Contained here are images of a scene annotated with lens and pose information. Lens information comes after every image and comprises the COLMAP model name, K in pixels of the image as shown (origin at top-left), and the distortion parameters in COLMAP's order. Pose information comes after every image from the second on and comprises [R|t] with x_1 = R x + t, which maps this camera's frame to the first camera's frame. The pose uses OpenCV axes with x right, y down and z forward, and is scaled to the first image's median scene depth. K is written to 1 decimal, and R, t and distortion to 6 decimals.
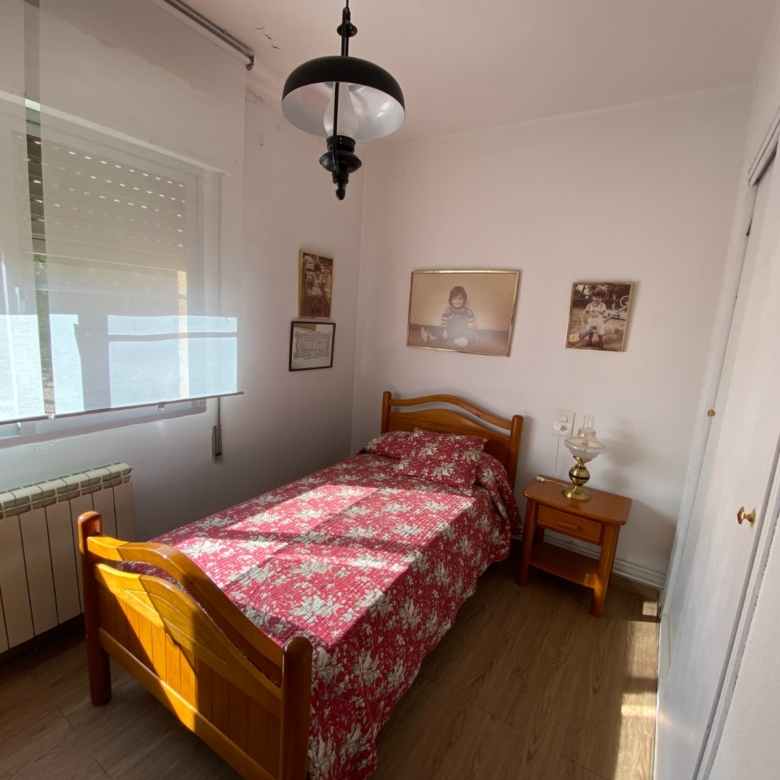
lens RADIAL K [[420.2, 0, 388.9], [0, 420.2, 391.1], [0, 0, 1]] dist [0.026323, -0.025180]
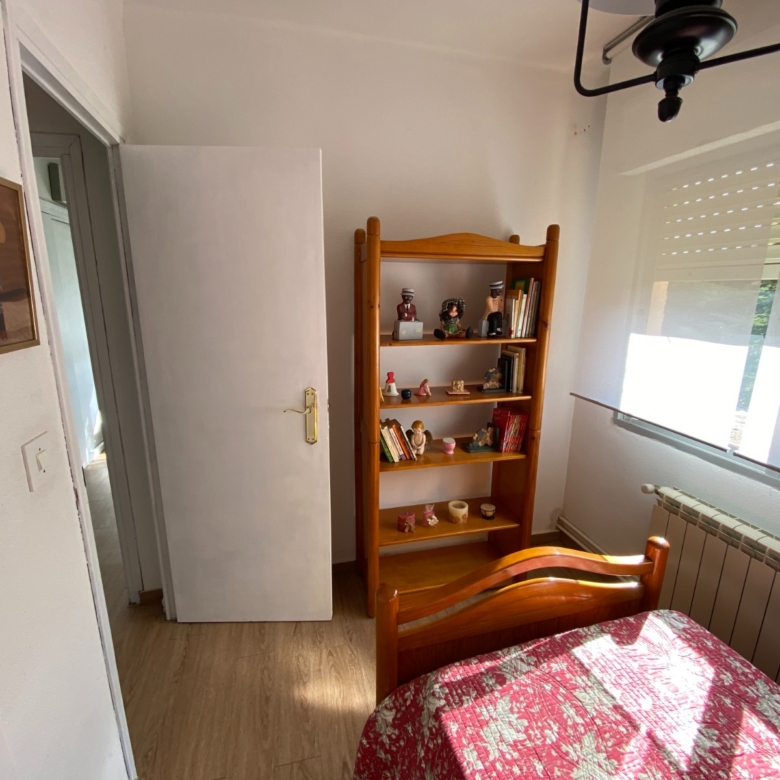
lens RADIAL K [[420.2, 0, 386.6], [0, 420.2, 389.5], [0, 0, 1]] dist [0.026323, -0.025180]
pose [[-0.678512, 0.105262, -0.727008, 0.444791], [-0.183821, 0.933863, 0.306771, -0.242228], [0.711218, 0.341788, -0.614288, 1.082525]]
